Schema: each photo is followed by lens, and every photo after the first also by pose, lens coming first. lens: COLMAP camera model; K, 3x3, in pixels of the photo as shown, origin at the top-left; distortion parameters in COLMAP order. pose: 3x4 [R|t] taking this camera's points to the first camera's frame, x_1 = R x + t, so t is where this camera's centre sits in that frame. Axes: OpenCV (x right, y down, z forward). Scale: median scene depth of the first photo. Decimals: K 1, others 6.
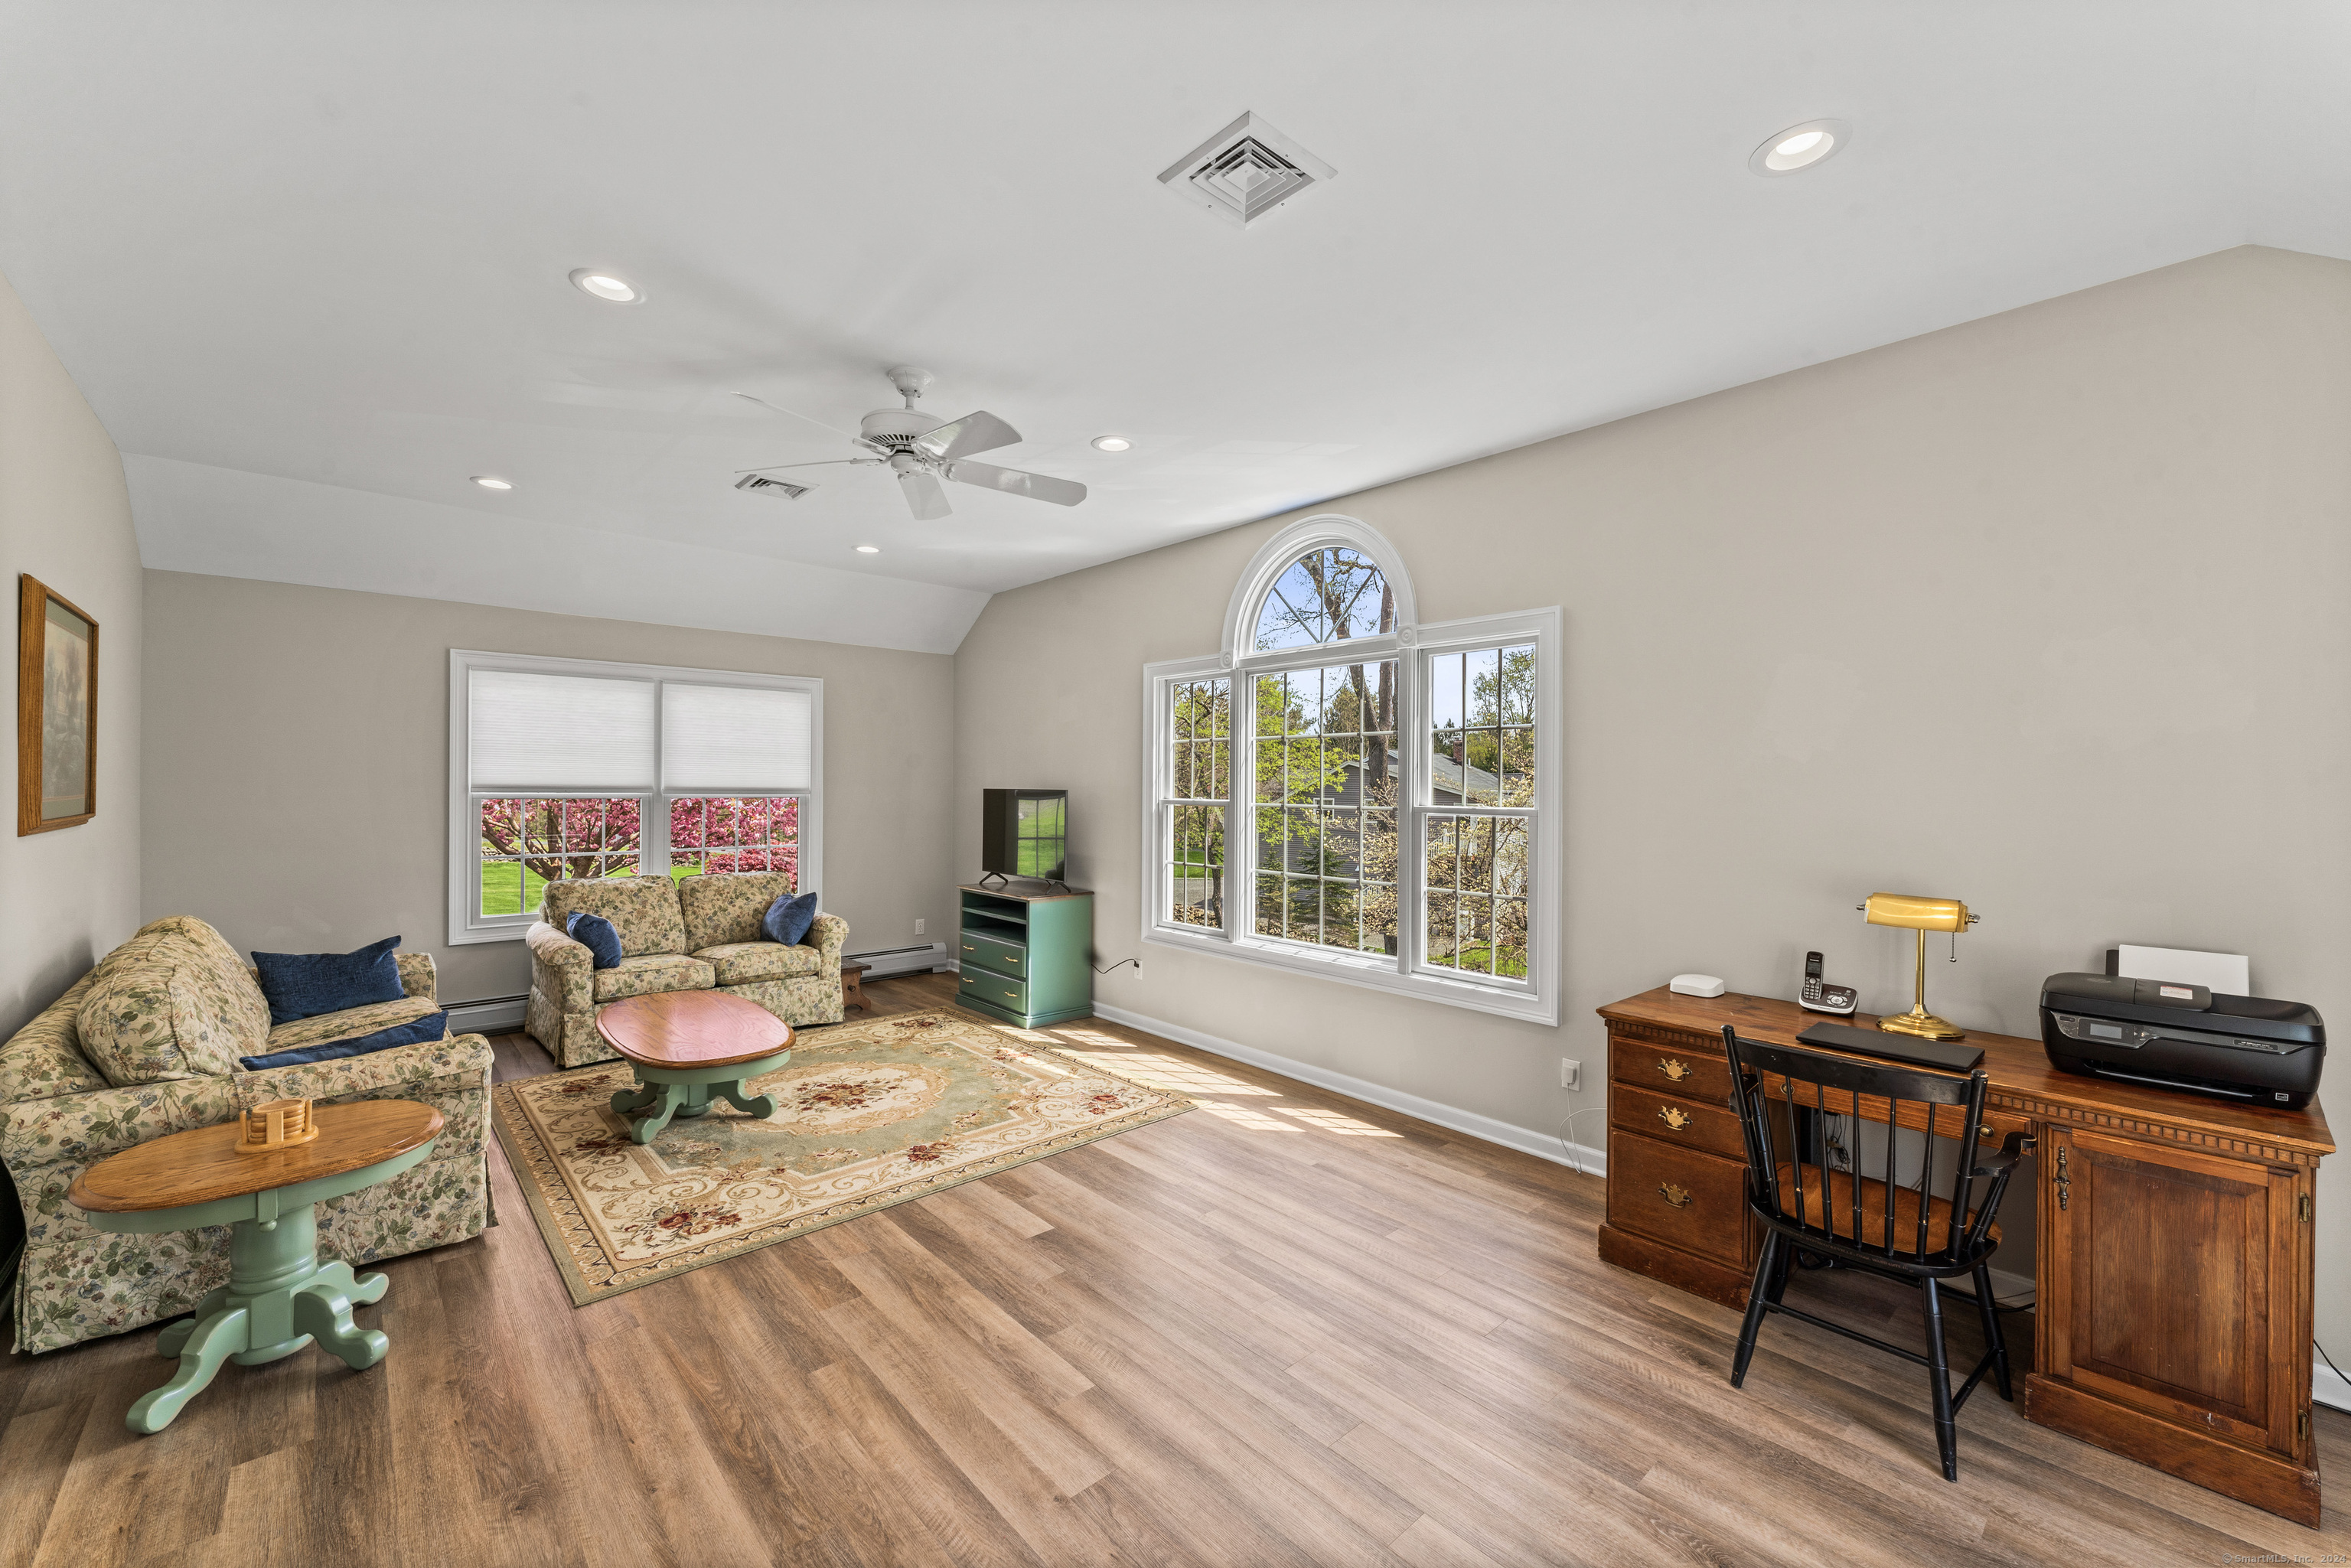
lens RADIAL K [[932.4, 0, 1175.5], [0, 932.4, 784.0], [0, 0, 1]] dist [-0.000705, -0.000199]
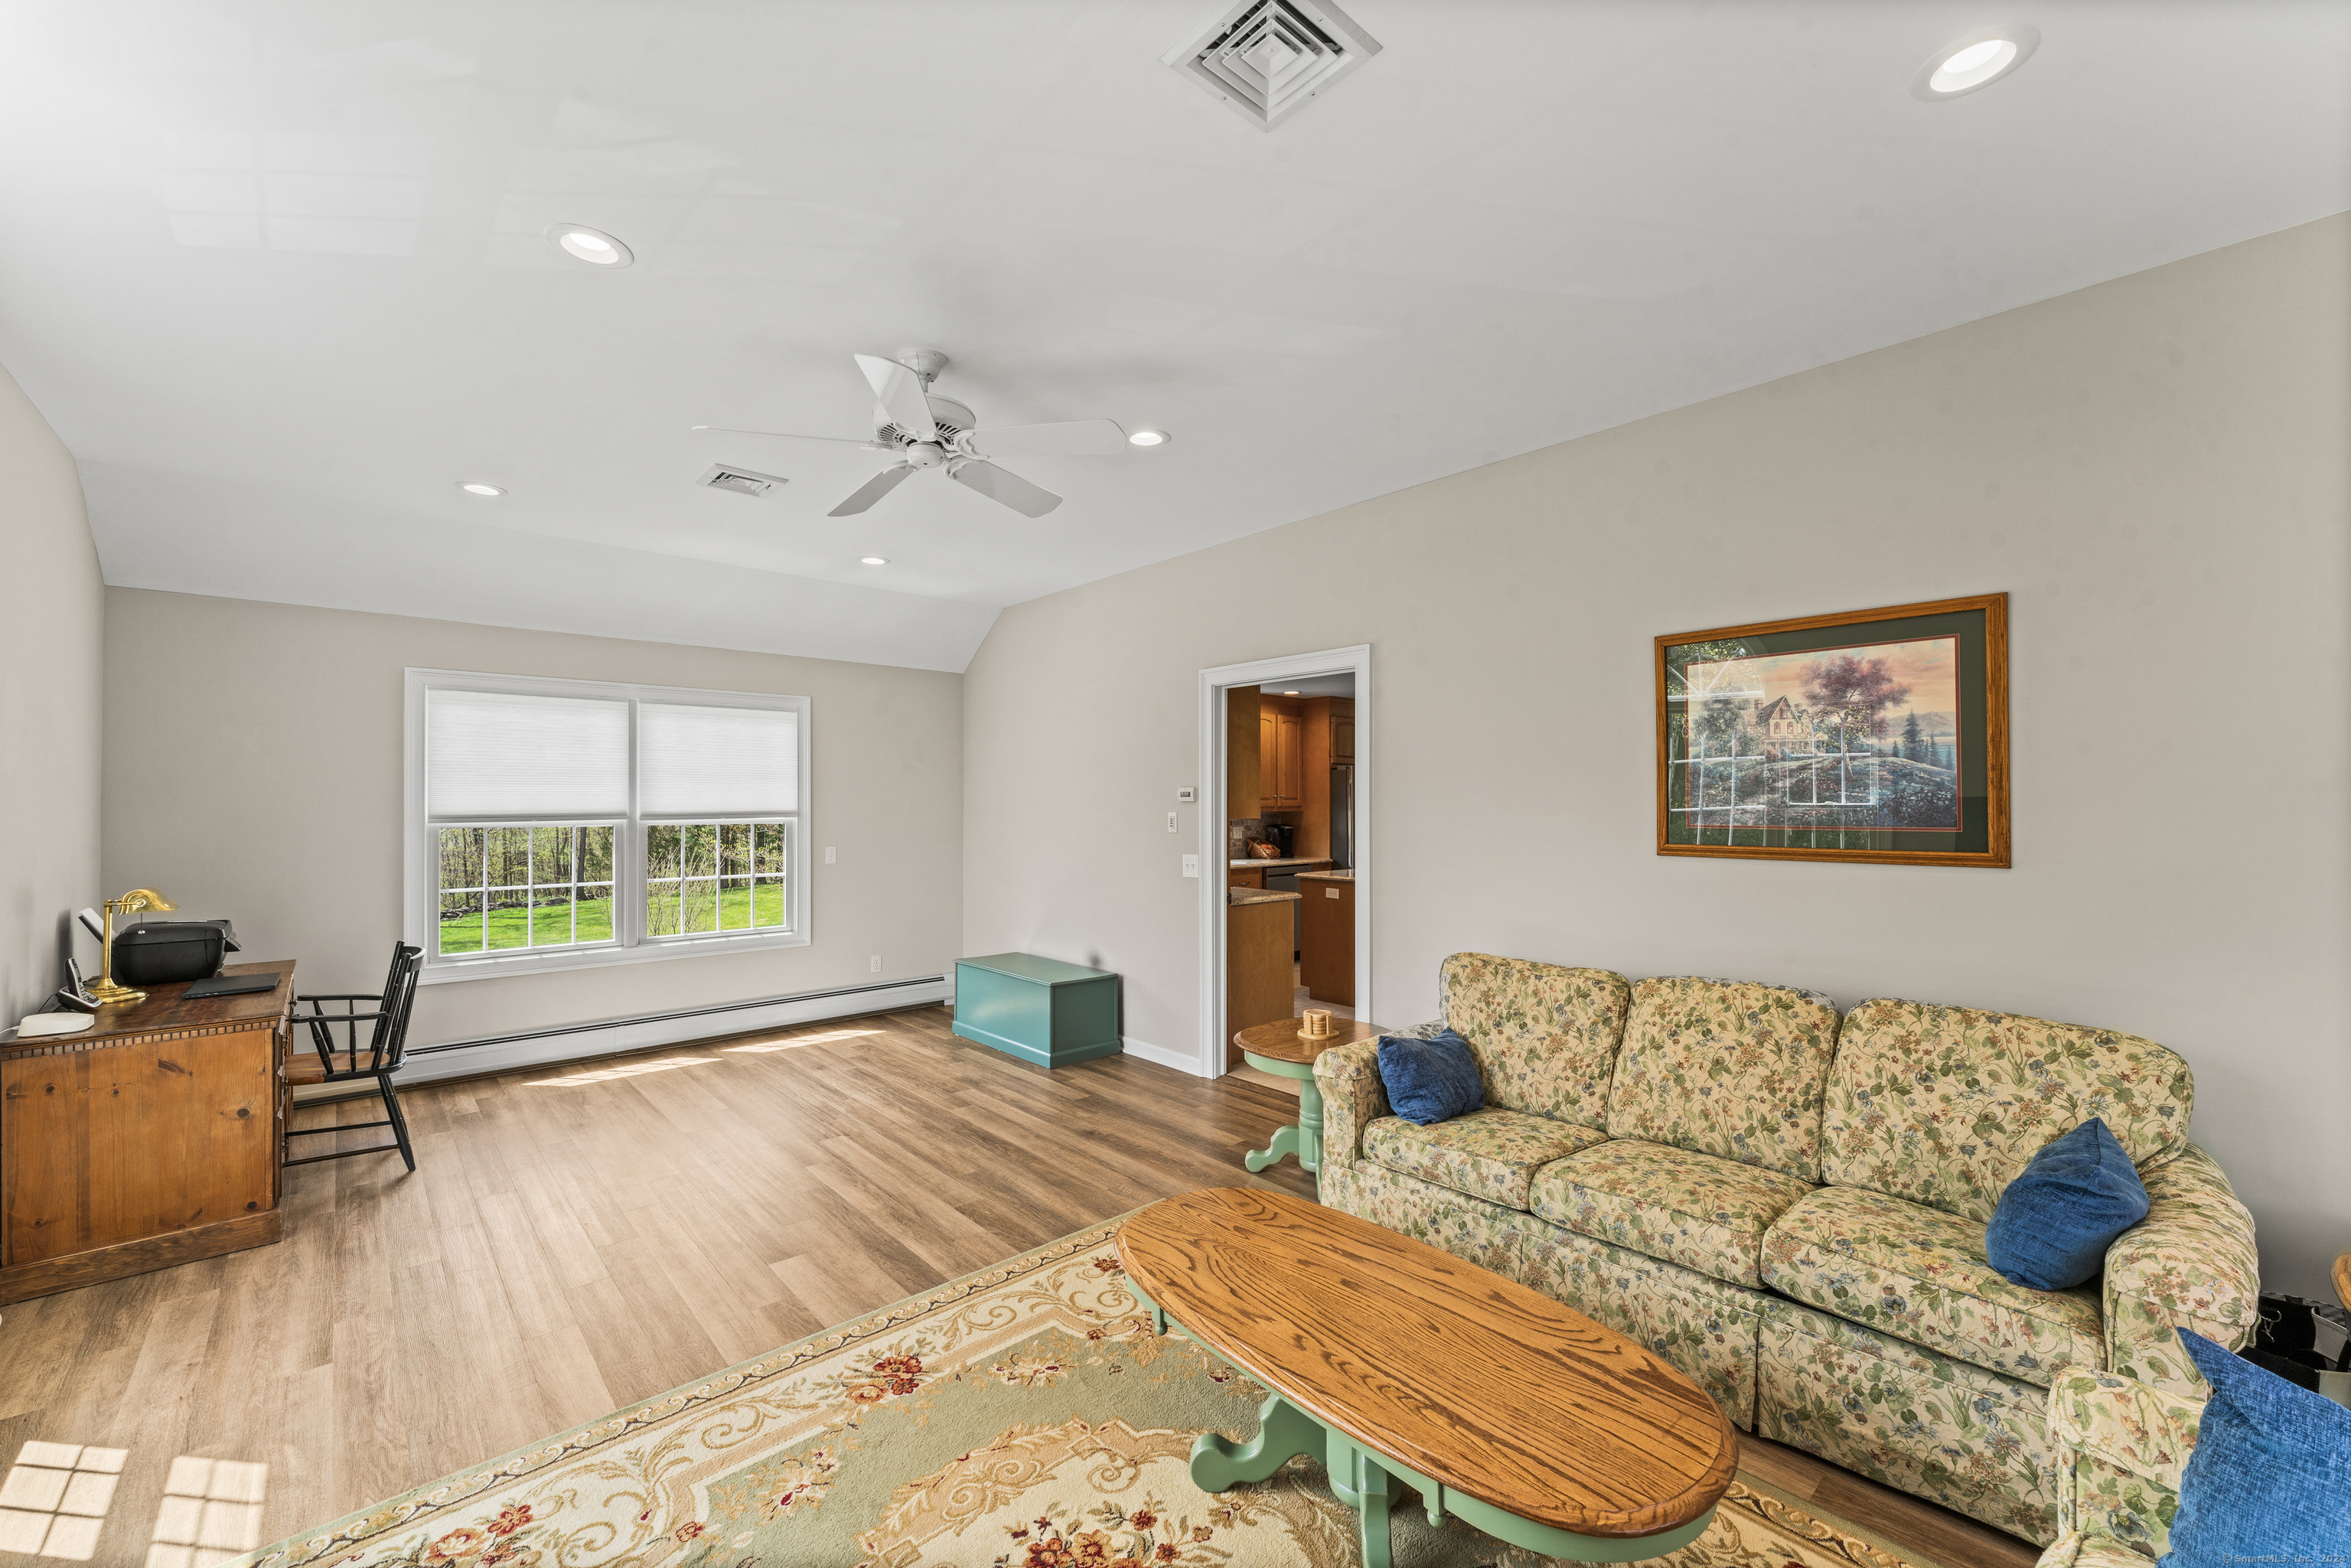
lens RADIAL K [[932.4, 0, 1175.5], [0, 932.4, 784.0], [0, 0, 1]] dist [-0.000705, -0.000199]
pose [[-0.999990, -0.002780, 0.003381, -0.534716], [-0.002846, 0.999802, -0.019702, -0.006611], [-0.003326, -0.019711, -0.999800, 1.905550]]
